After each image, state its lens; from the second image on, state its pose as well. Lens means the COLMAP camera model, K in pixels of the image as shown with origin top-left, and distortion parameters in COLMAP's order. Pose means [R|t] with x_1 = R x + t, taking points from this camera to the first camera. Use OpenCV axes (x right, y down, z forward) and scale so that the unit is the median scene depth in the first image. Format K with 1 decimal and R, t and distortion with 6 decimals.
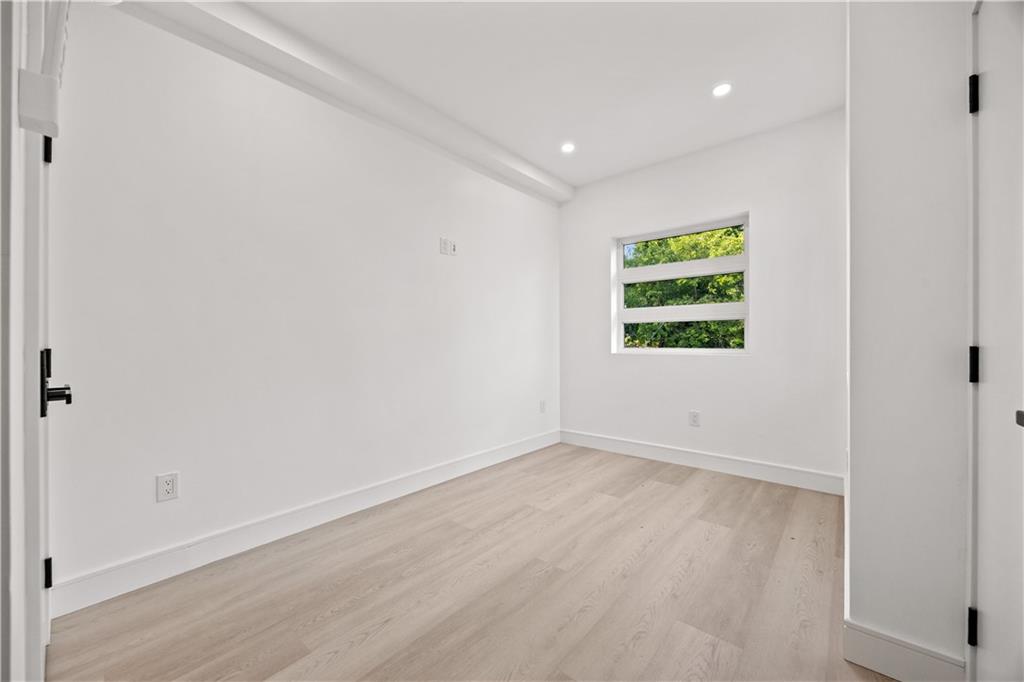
lens RADIAL K [[400.7, 0, 492.7], [0, 400.7, 337.0], [0, 0, 1]] dist [-0.007043, 0.000182]
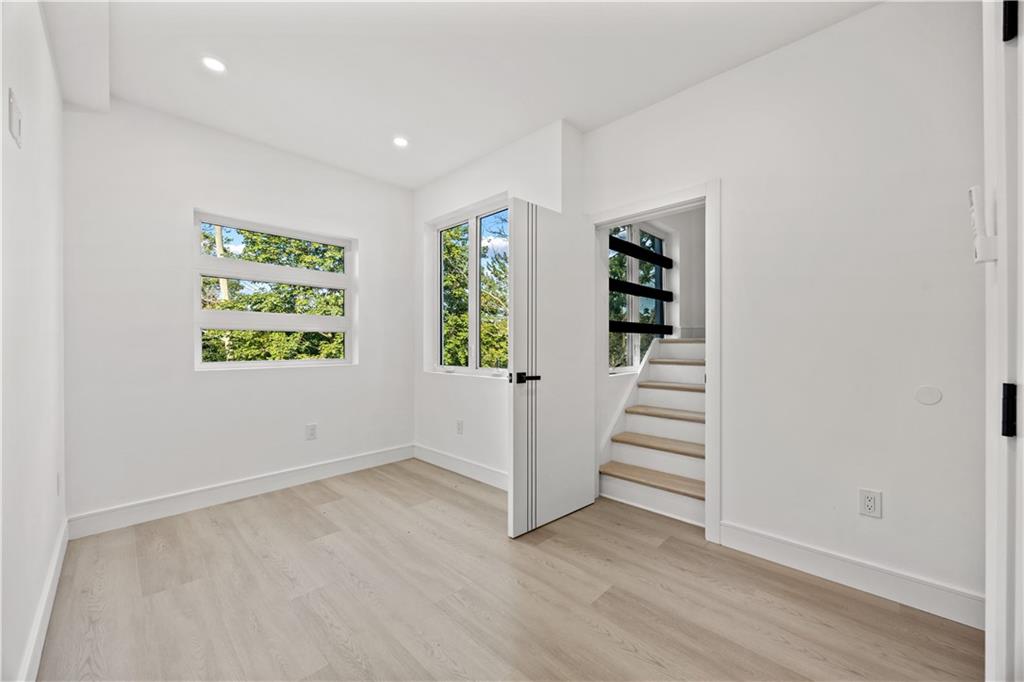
lens RADIAL K [[400.7, 0, 515.6], [0, 400.7, 346.0], [0, 0, 1]] dist [-0.007043, 0.000182]
pose [[0.028090, -0.008887, 0.999566, -0.598618], [-0.008731, 0.999920, 0.009136, -0.026799], [-0.999567, -0.008984, 0.028010, 0.616825]]
